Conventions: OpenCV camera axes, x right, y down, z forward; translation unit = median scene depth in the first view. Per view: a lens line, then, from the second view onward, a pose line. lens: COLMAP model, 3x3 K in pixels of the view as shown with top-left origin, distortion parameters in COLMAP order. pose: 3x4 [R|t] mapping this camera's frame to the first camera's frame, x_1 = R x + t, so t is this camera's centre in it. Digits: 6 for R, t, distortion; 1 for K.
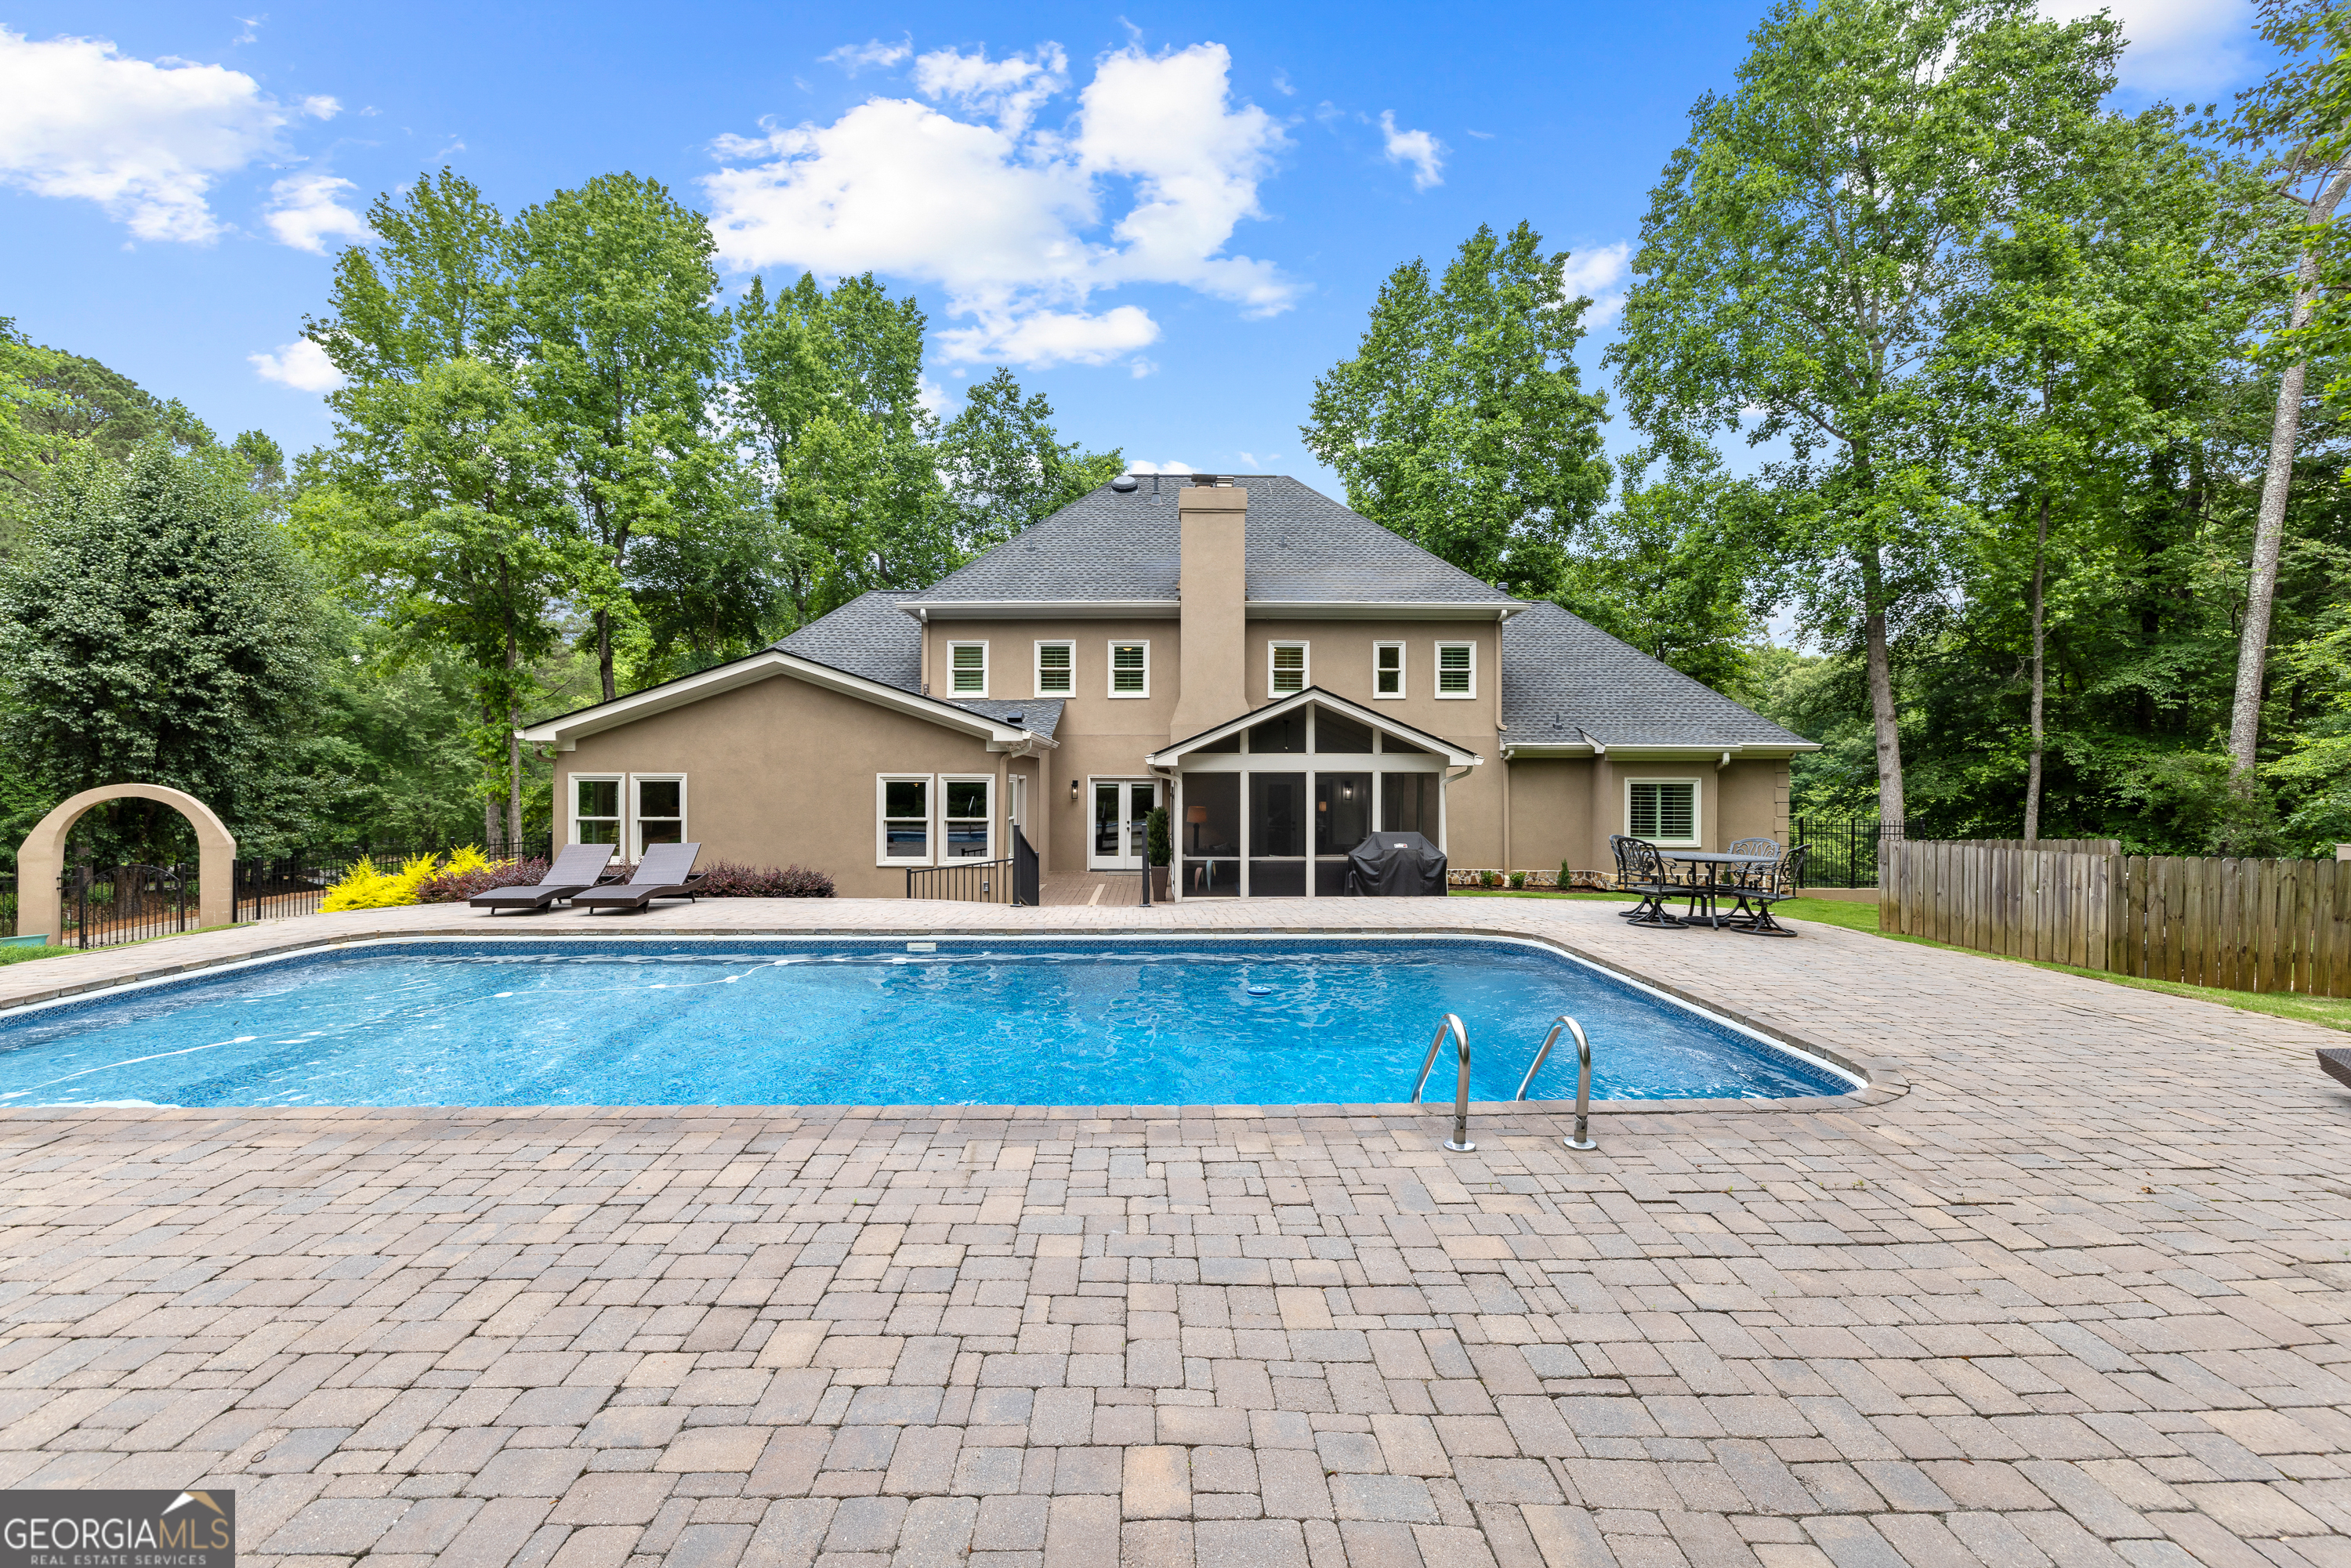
lens RADIAL K [[1030.1, 0, 1175.5], [0, 1030.1, 784.0], [0, 0, 1]] dist [0.006223, -0.000279]
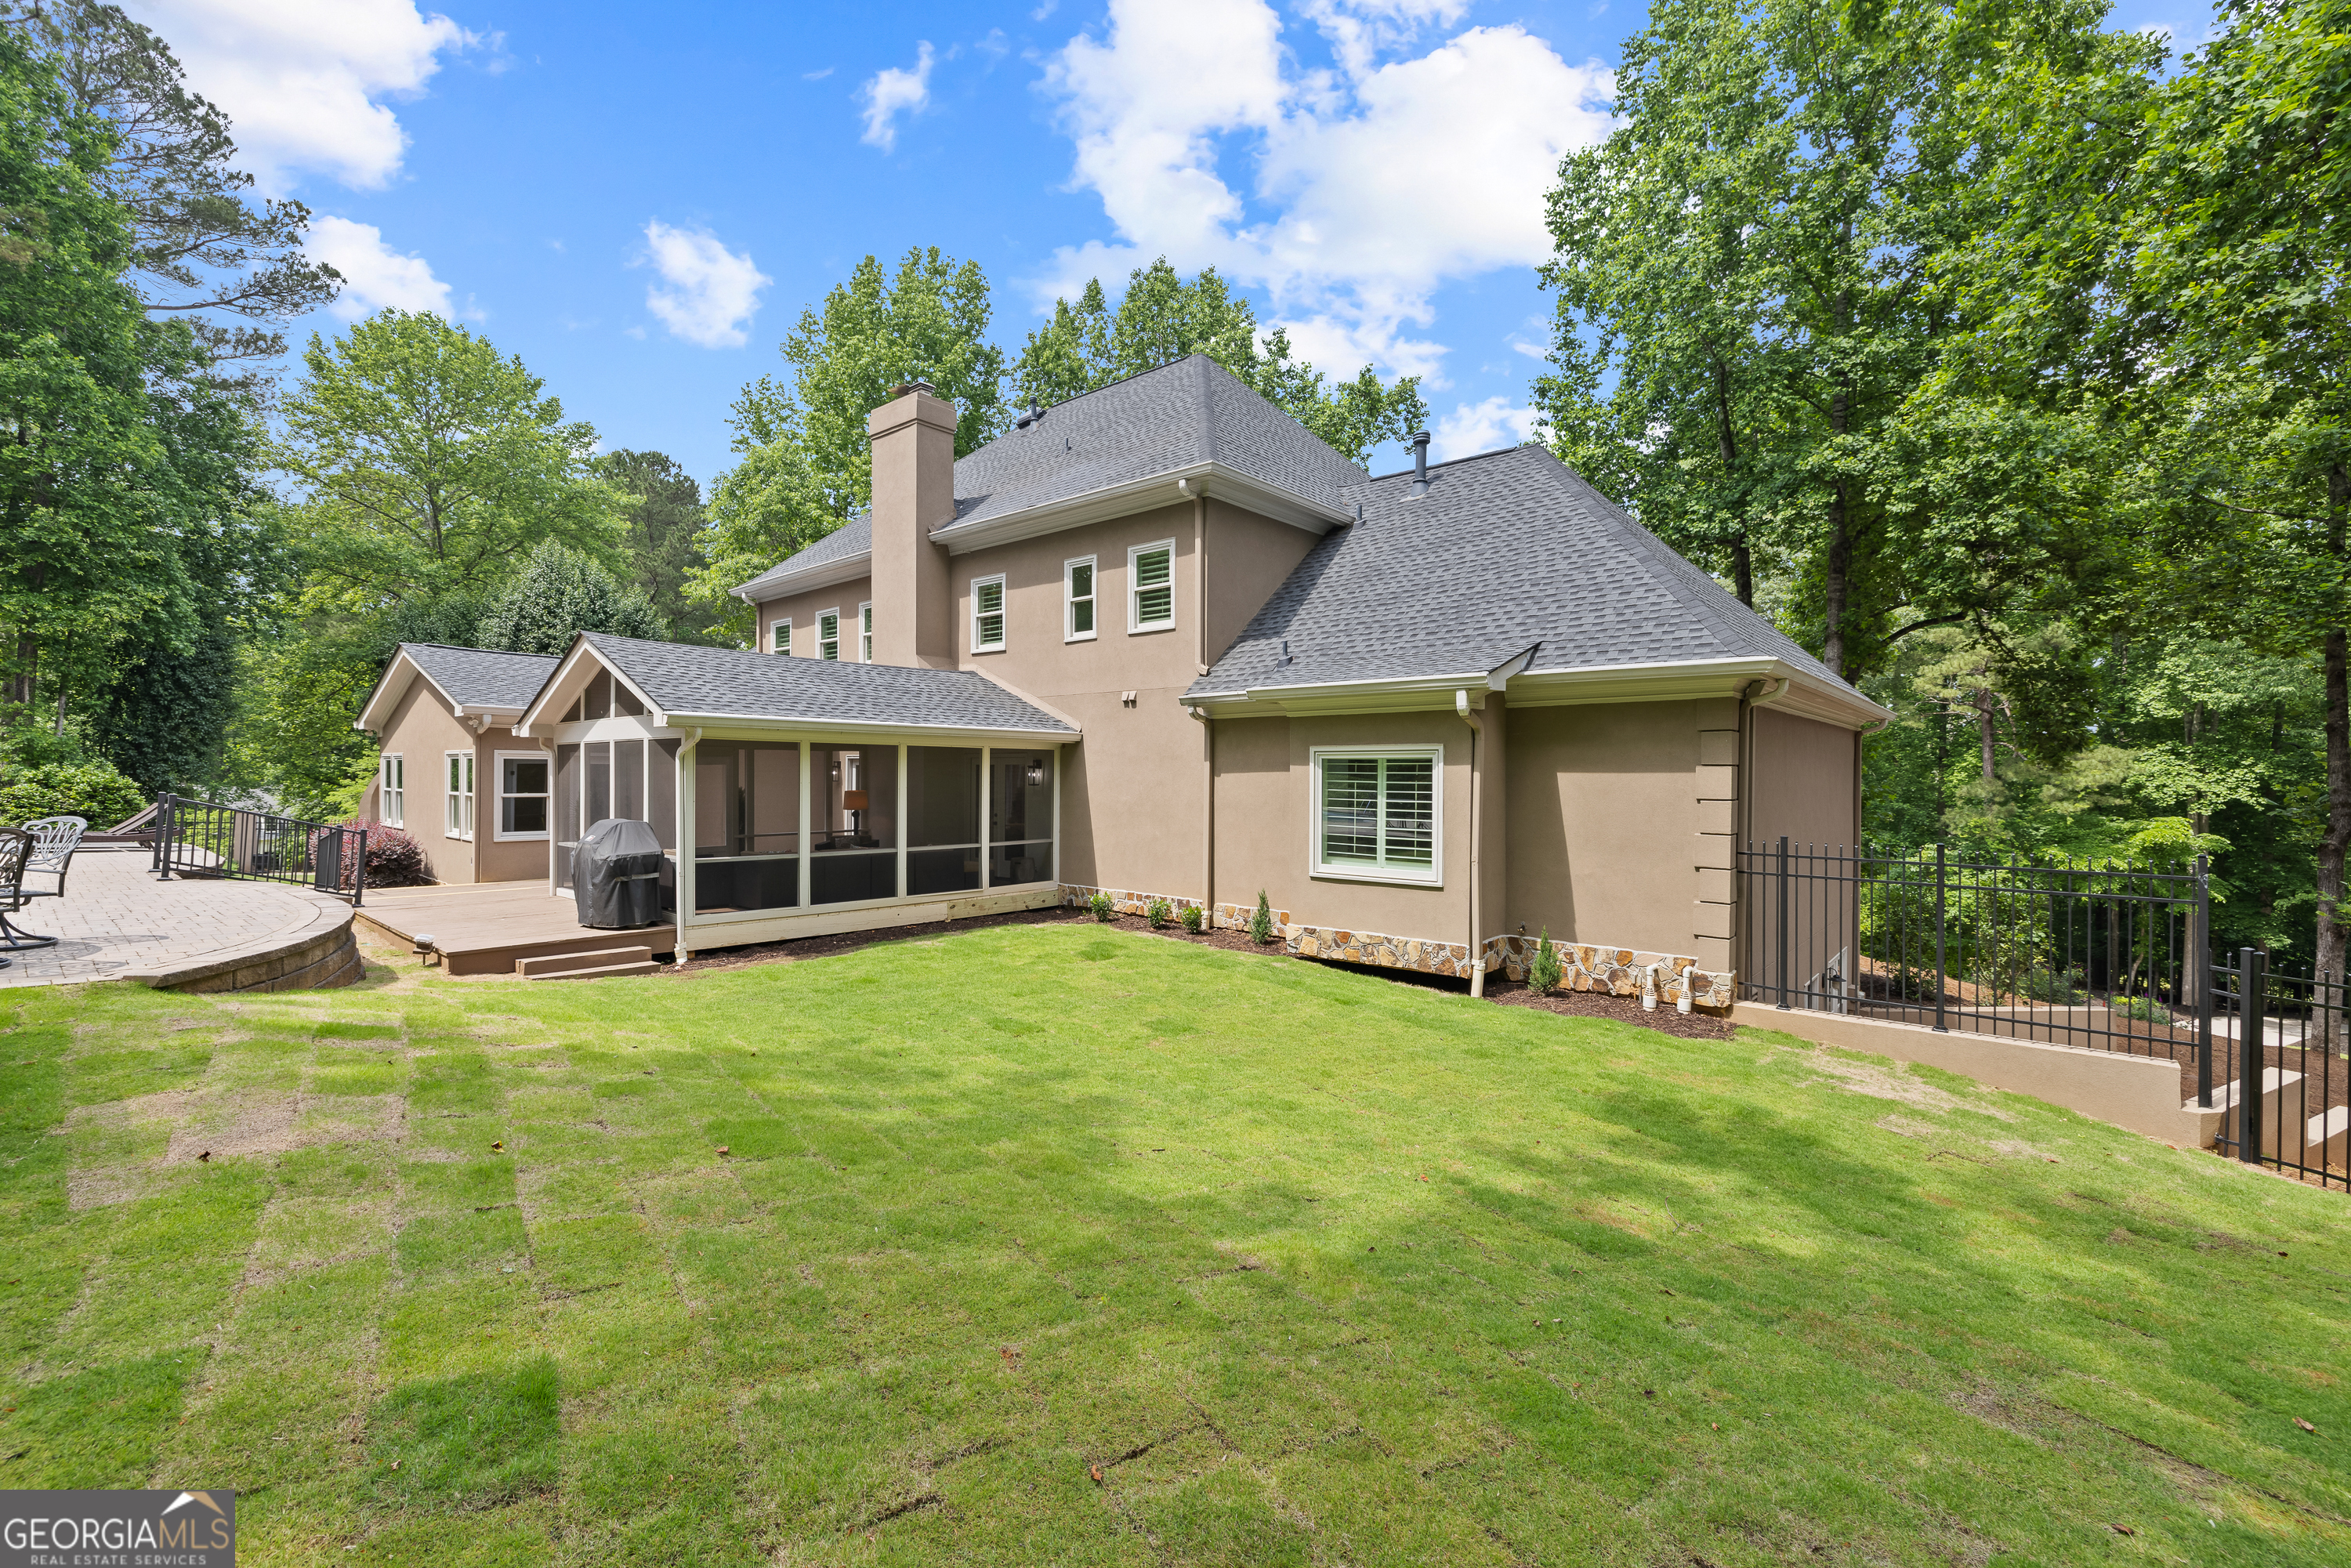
lens RADIAL K [[1030.1, 0, 1175.5], [0, 1030.1, 784.0], [0, 0, 1]] dist [0.006223, -0.000279]
pose [[0.716893, 0.006947, -0.697148, 0.759844], [-0.004962, 0.999976, 0.004861, 0.010942], [0.697165, -0.000025, 0.716910, 0.559203]]
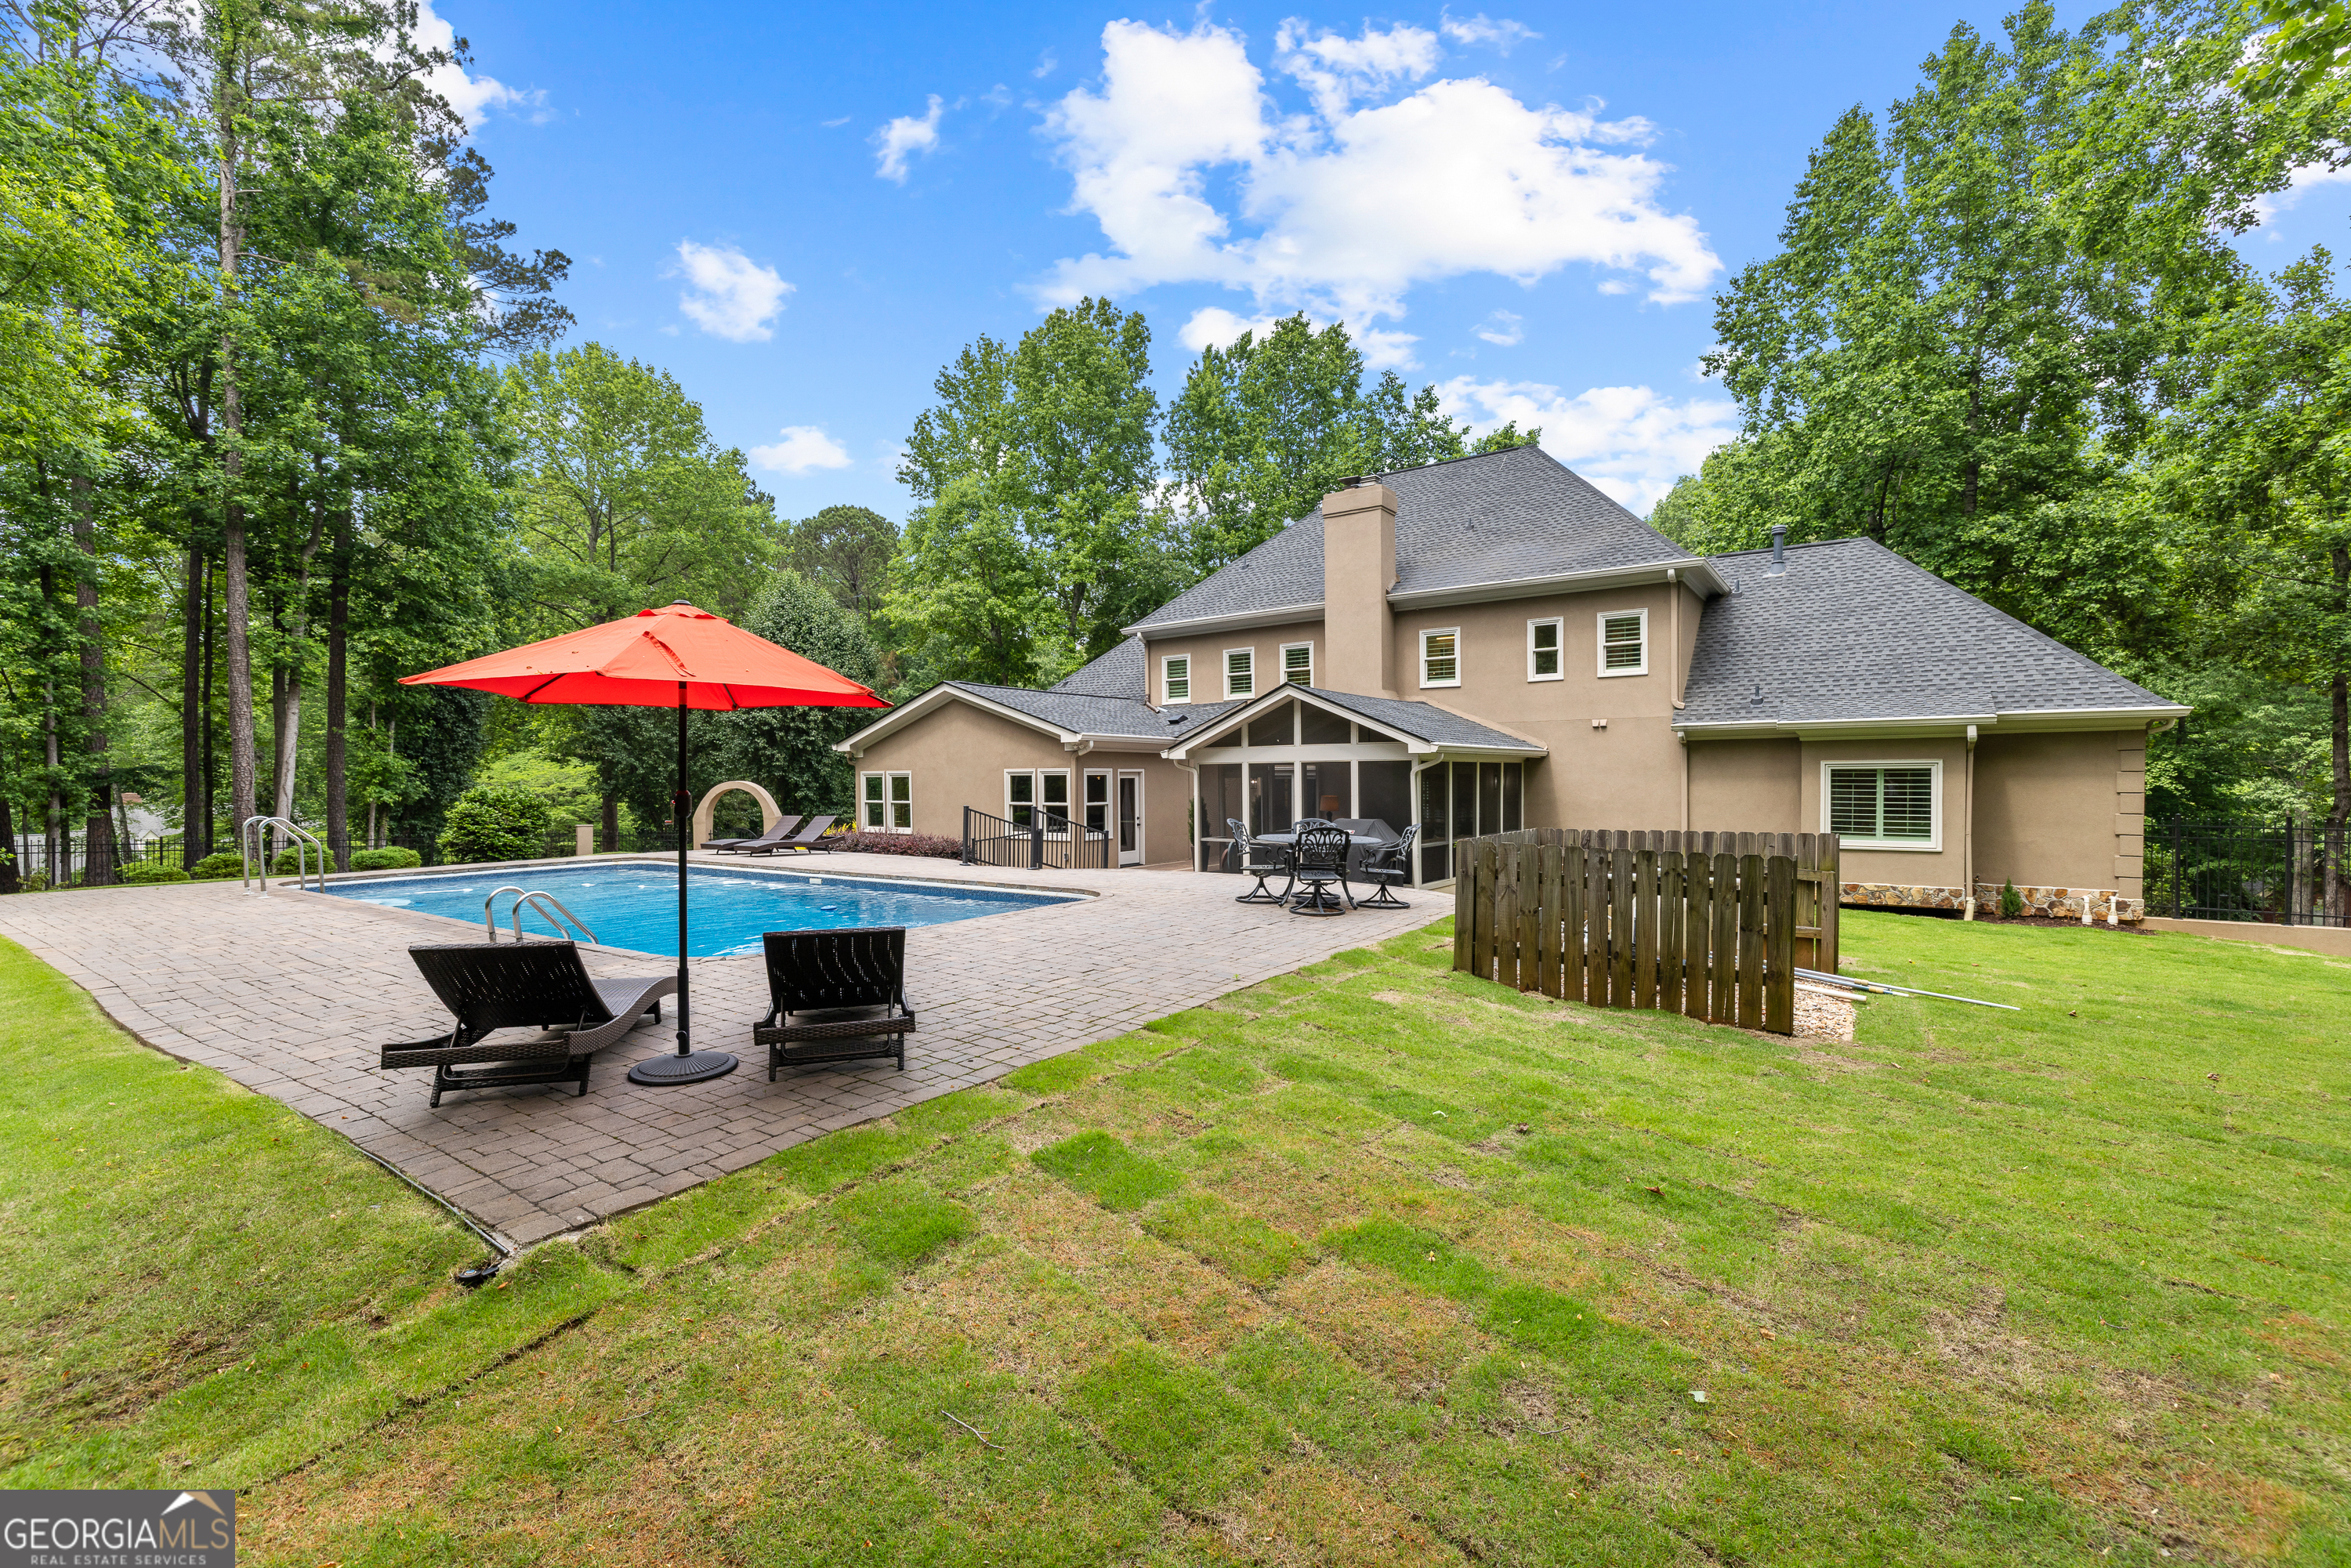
lens RADIAL K [[1049.4, 0, 1151.3], [0, 1049.4, 808.1], [0, 0, 1]] dist [-0.000072, 0.000651]
pose [[0.781590, 0.010681, -0.623701, 0.536159], [0.008454, 0.999580, 0.027711, 0.003317], [0.623736, -0.026932, 0.781171, 0.033290]]
